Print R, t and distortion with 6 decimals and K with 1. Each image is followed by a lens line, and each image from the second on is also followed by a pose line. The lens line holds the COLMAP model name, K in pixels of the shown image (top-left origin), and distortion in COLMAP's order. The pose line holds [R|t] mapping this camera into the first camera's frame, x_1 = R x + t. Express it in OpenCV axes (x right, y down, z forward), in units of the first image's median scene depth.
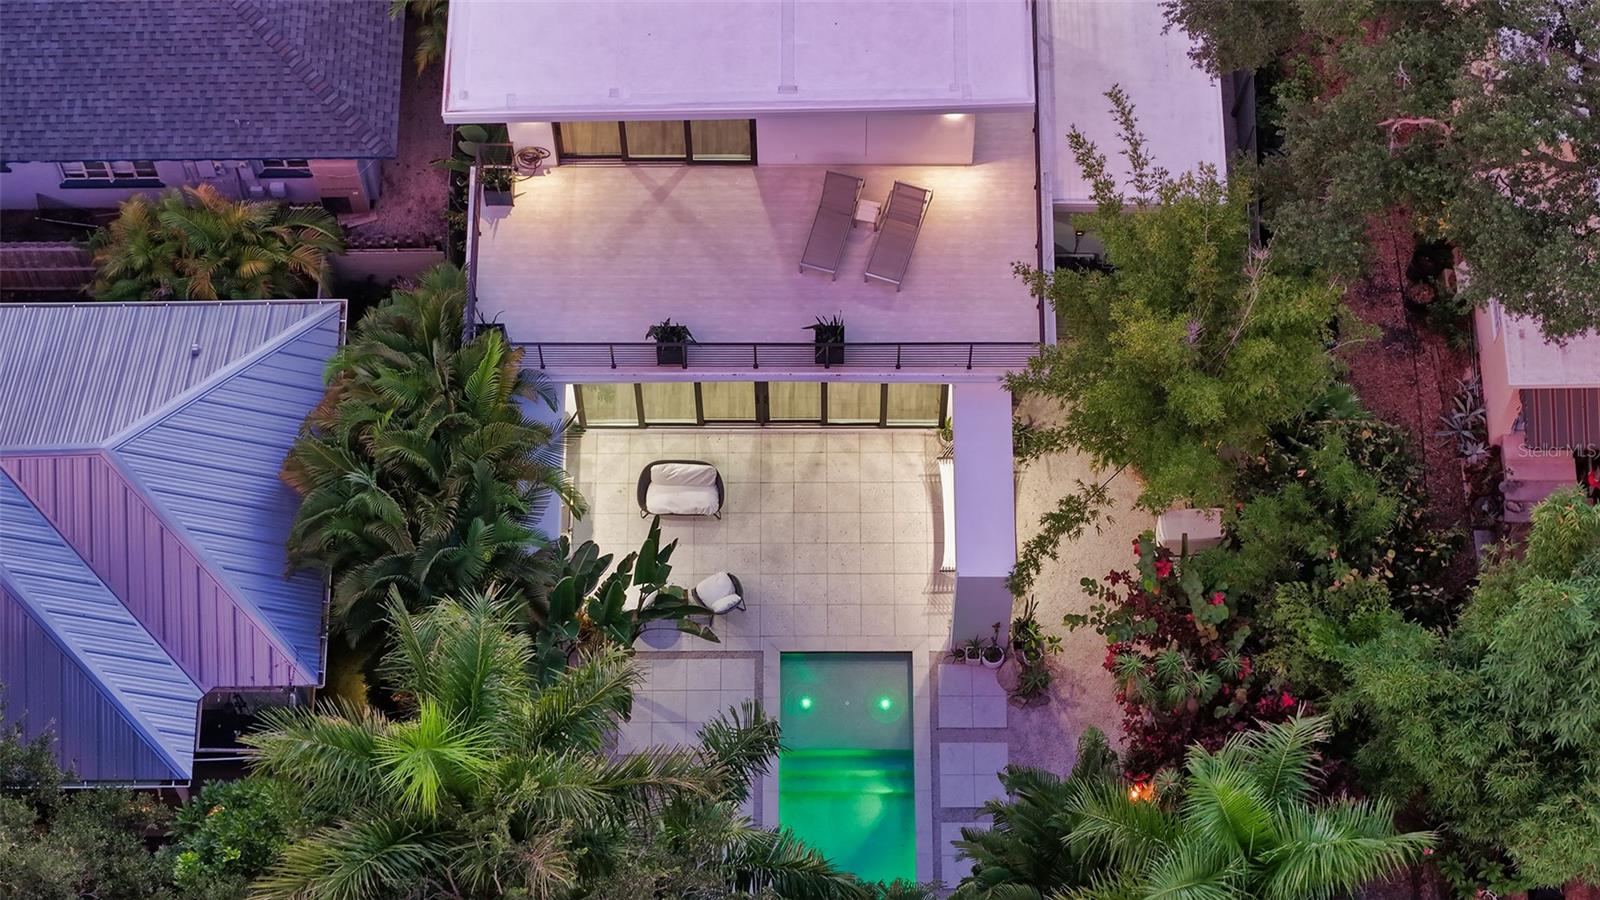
lens RADIAL K [[3372.6, 0, 800.0], [0, 3372.6, 450.0], [0, 0, 1]] dist [0.227023, 0.018272]
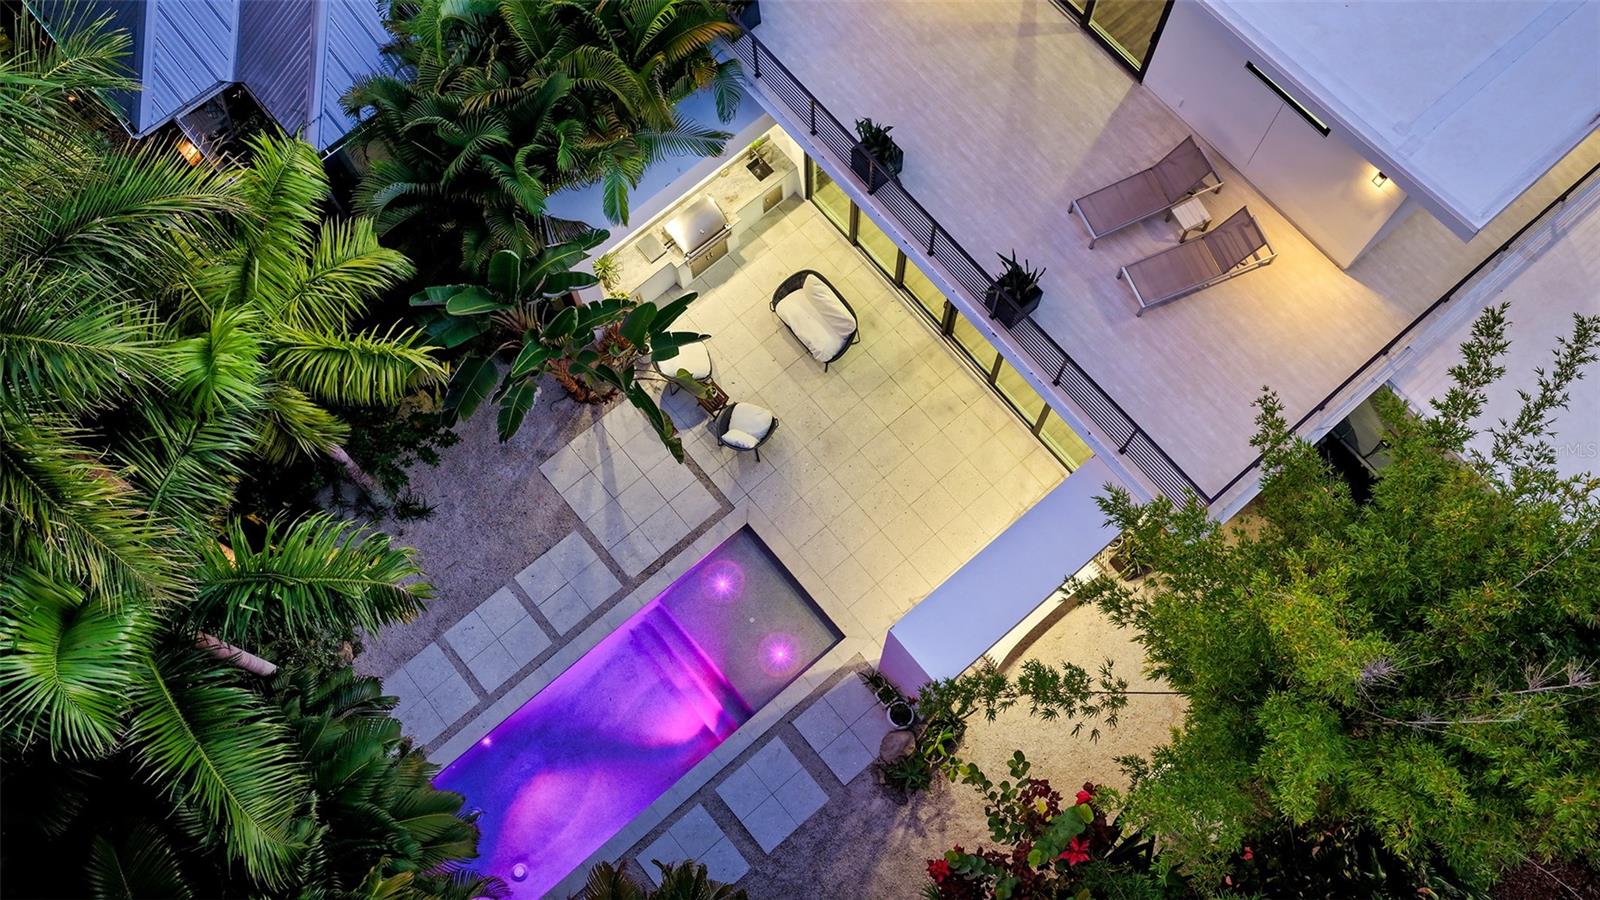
lens RADIAL K [[1333.2, 0, 800.0], [0, 1333.2, 450.0], [0, 0, 1]] dist [-0.034092, 0.236508]
pose [[0.649274, 0.721736, -0.239876, 0.073765], [-0.681450, 0.692110, 0.237928, -0.045706], [0.337741, 0.008983, 0.941196, 0.695315]]
